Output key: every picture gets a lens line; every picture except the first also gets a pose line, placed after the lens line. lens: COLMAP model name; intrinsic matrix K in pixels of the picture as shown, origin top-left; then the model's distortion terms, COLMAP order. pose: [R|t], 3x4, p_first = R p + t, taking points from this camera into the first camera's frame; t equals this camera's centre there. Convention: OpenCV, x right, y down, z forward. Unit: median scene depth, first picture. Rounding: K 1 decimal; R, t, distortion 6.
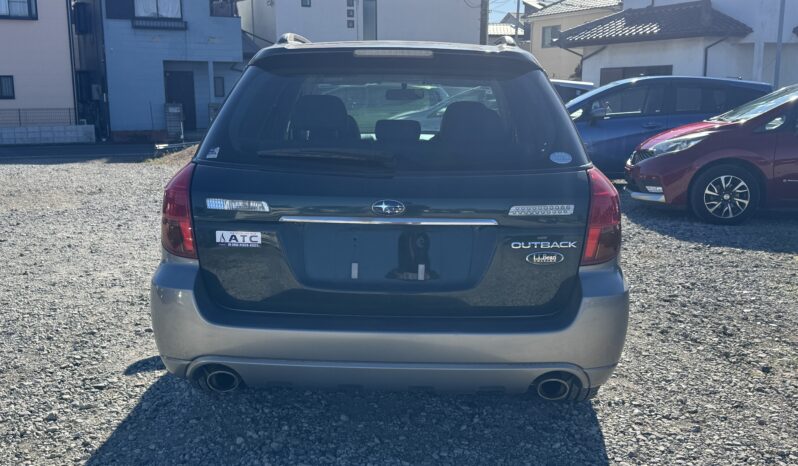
lens RADIAL K [[804.2, 0, 399.0], [0, 804.2, 233.0], [0, 0, 1]] dist [0.225786, -0.504631]
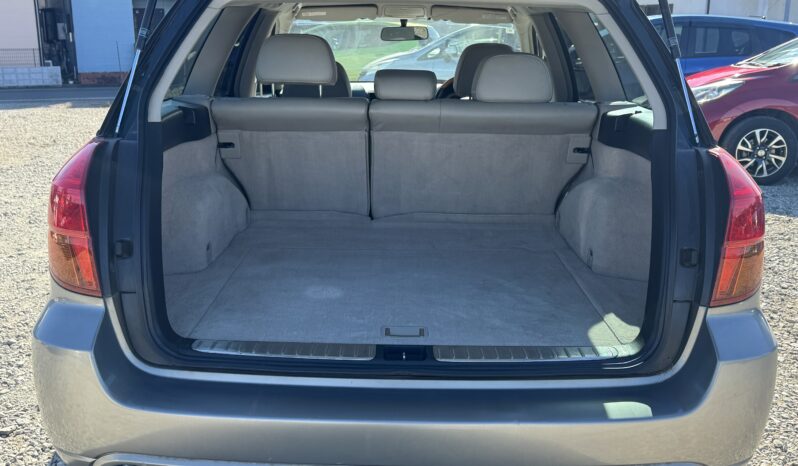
lens RADIAL K [[804.2, 0, 399.0], [0, 804.2, 233.0], [0, 0, 1]] dist [0.225786, -0.504631]
pose [[0.999748, -0.002891, 0.022258, -0.017550], [0.001342, 0.997598, 0.069260, -0.033083], [-0.022405, -0.069213, 0.997350, 0.197046]]
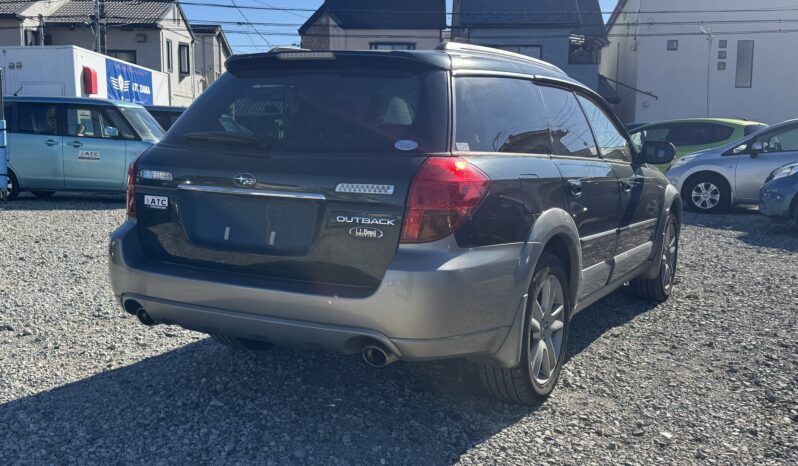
lens RADIAL K [[804.2, 0, 399.0], [0, 804.2, 233.0], [0, 0, 1]] dist [0.225786, -0.504631]
pose [[0.889518, 0.064028, -0.452391, 0.374928], [-0.091184, 0.995091, -0.038453, 0.036392], [0.447708, 0.075456, 0.890990, 0.025110]]
